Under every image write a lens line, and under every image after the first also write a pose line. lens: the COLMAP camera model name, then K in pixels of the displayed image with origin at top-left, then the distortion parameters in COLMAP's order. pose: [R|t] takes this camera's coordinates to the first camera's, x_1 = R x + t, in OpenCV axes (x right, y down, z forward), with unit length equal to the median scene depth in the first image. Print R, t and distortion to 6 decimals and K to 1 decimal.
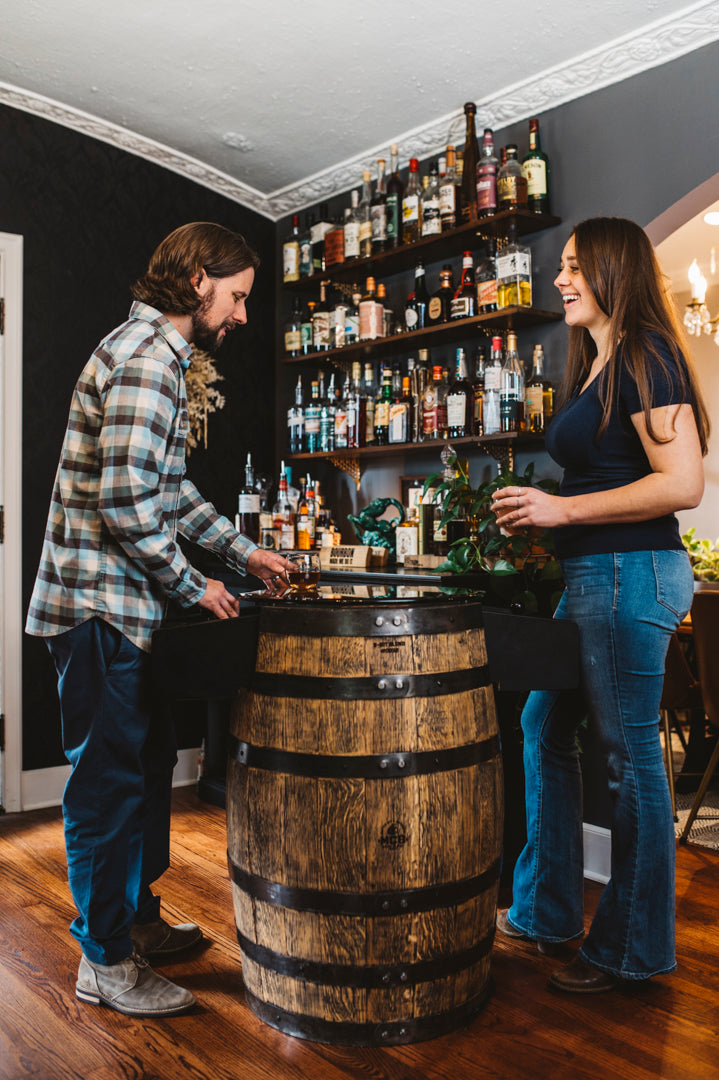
lens RADIAL K [[1078.2, 0, 363.9], [0, 1078.2, 553.9], [0, 0, 1]] dist [-0.056437, 0.034694]
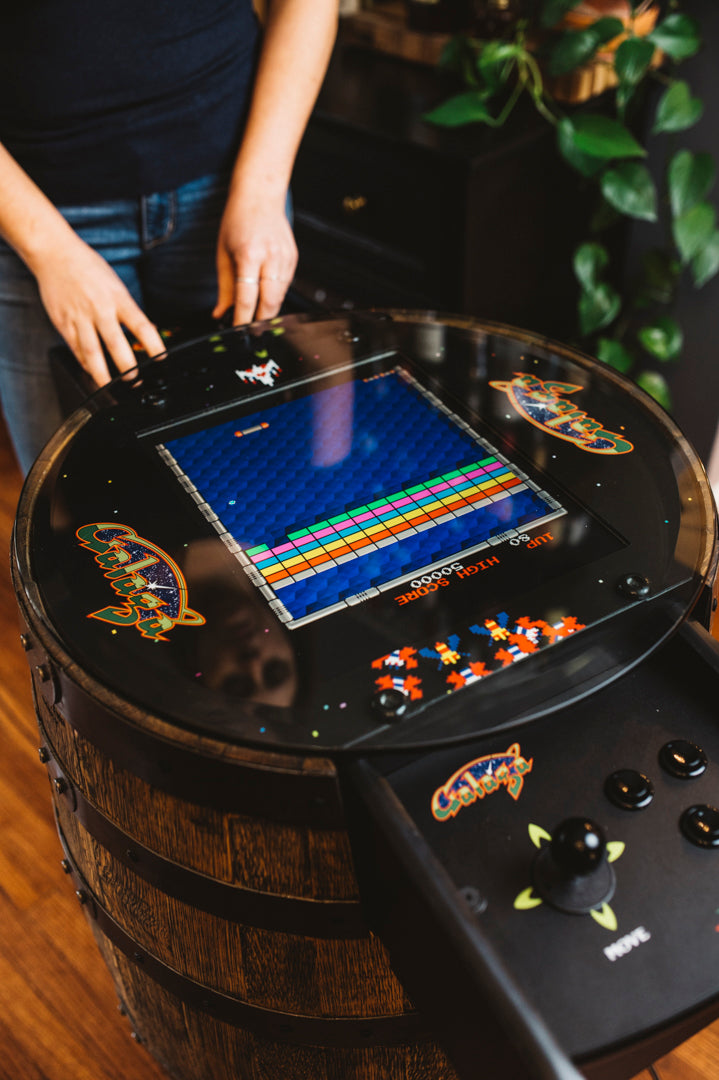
lens RADIAL K [[1061.5, 0, 365.9], [0, 1061.5, 539.2], [0, 0, 1]] dist [-0.073288, 0.102548]
pose [[0.381985, 0.607065, -0.696821, 0.179024], [0.000641, 0.753823, 0.657077, -0.124995], [0.924168, -0.251441, 0.287560, 0.617449]]
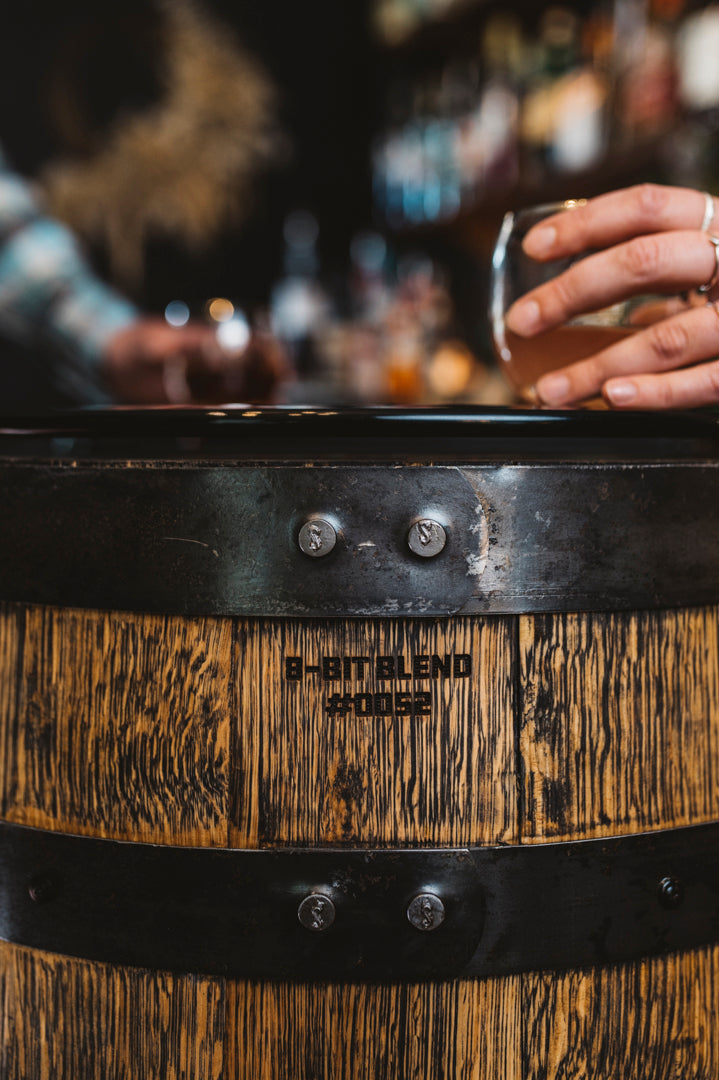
lens RADIAL K [[1085.9, 0, 359.5], [0, 1085.9, 540.0], [0, 0, 1]] dist [-0.077012, 0.103628]
pose [[0.982765, 0.029053, -0.182563, 0.031461], [-0.014275, 0.996551, 0.081748, 0.030243], [0.184308, -0.077733, 0.979790, 0.508245]]
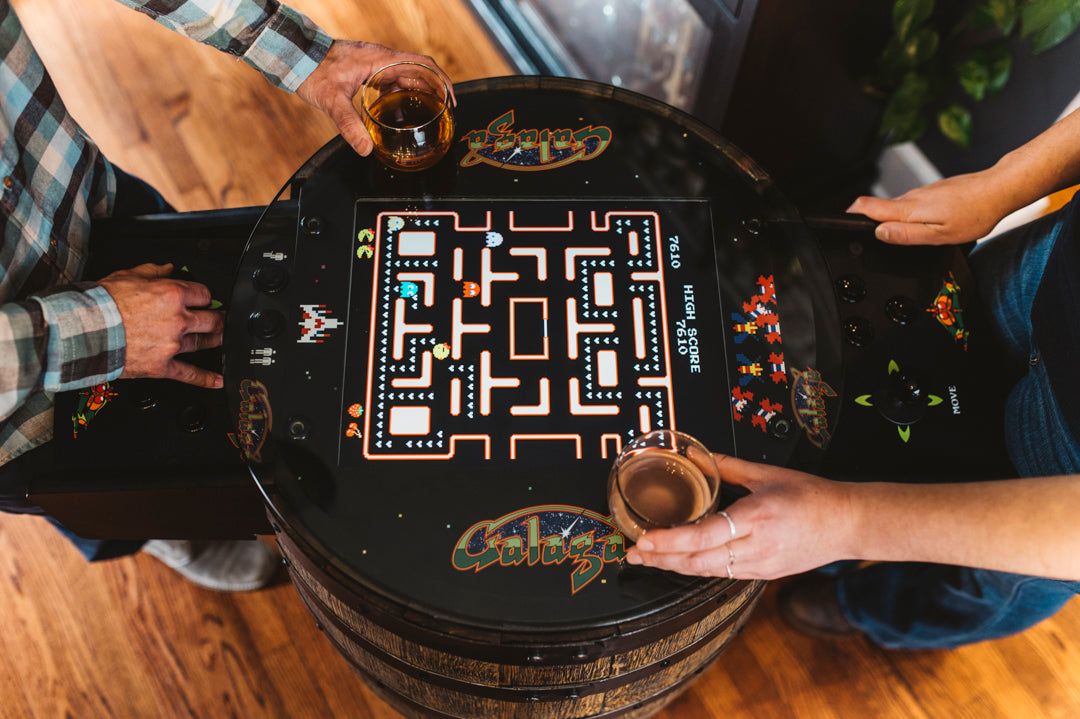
lens RADIAL K [[1058.5, 0, 540.0], [0, 1058.5, 359.5], [0, 0, 1]] dist [-0.073014, 0.100648]
pose [[0.992626, 0.119952, -0.017454, 0.005524], [-0.038004, 0.444709, 0.894868, -0.212291], [0.115103, -0.887607, 0.445989, 0.561884]]
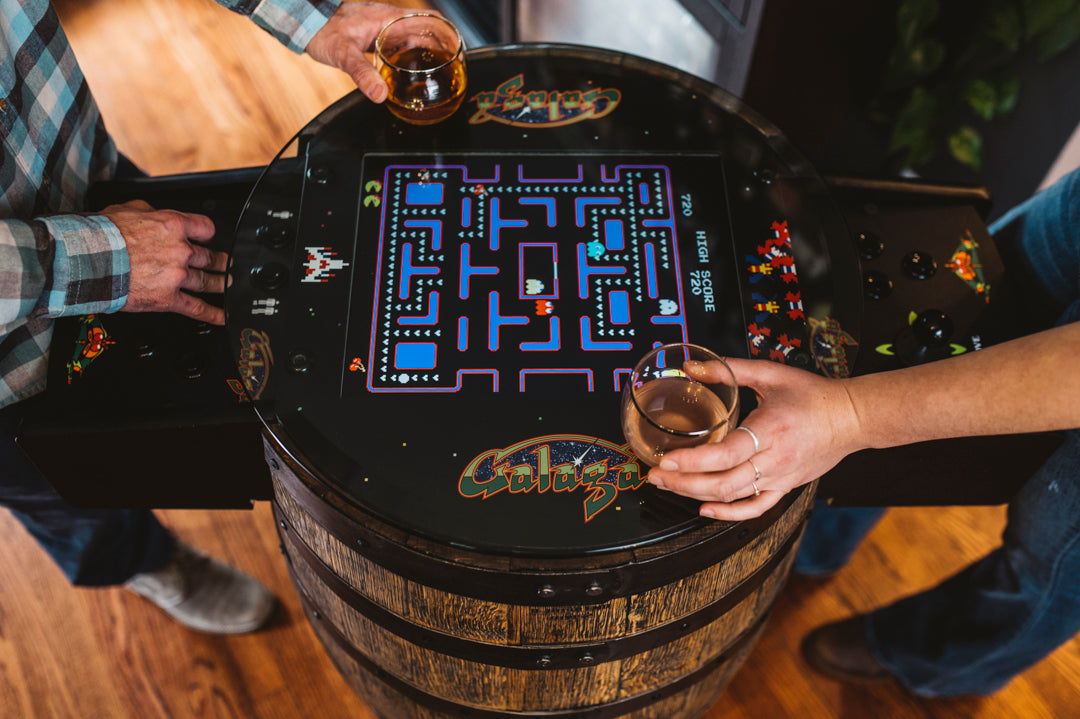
lens RADIAL K [[1085.9, 0, 544.1], [0, 1085.9, 363.3], [0, 0, 1]] dist [-0.077012, 0.103628]
pose [[0.992920, 0.113004, -0.036606, 0.011044], [-0.032128, 0.552173, 0.833110, -0.186246], [0.114358, -0.826036, 0.551894, 0.520115]]
